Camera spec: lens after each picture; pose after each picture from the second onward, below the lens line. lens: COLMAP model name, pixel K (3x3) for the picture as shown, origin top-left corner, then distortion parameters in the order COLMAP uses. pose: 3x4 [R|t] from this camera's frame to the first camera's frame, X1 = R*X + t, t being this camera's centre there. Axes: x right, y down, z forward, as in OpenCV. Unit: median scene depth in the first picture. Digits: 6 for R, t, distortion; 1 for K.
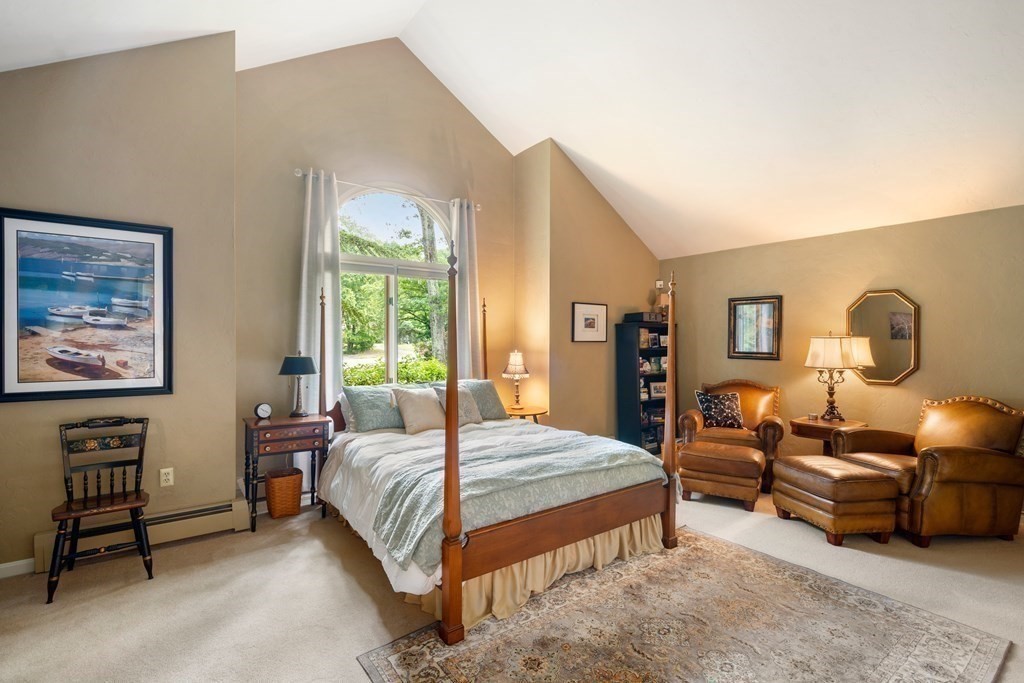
lens RADIAL K [[468.0, 0, 513.5], [0, 468.0, 339.4], [0, 0, 1]] dist [-0.008678, 0.001282]
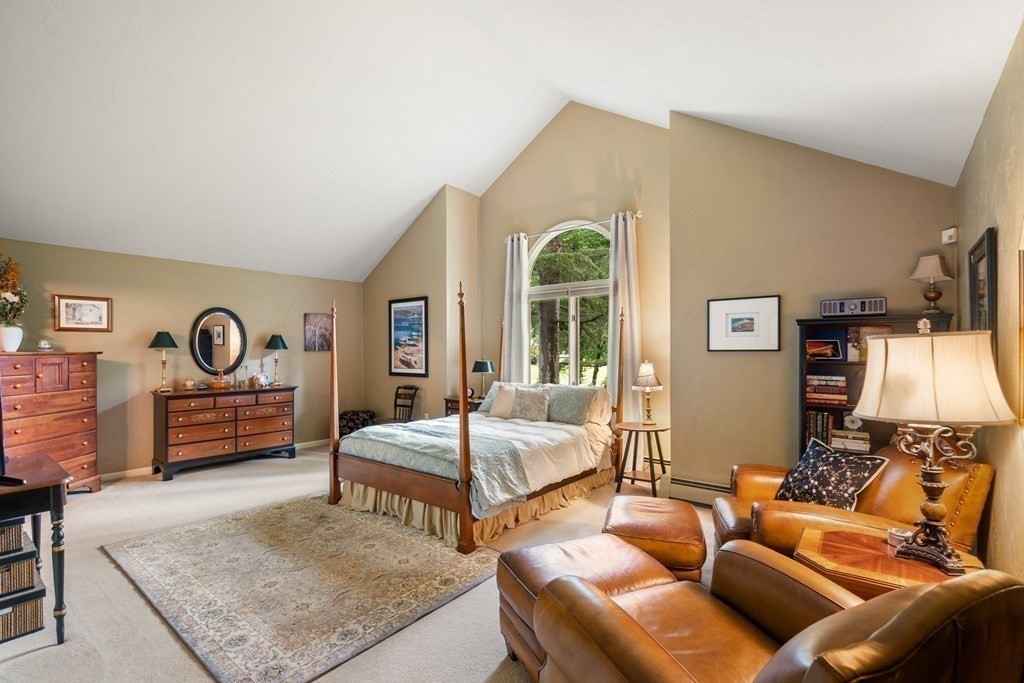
lens RADIAL K [[468.0, 0, 516.6], [0, 468.0, 349.1], [0, 0, 1]] dist [-0.008678, 0.001282]
pose [[0.263846, -0.007984, -0.964532, 1.356915], [0.006238, 0.999959, -0.006571, 0.008201], [0.964545, -0.004284, 0.263885, 0.843130]]
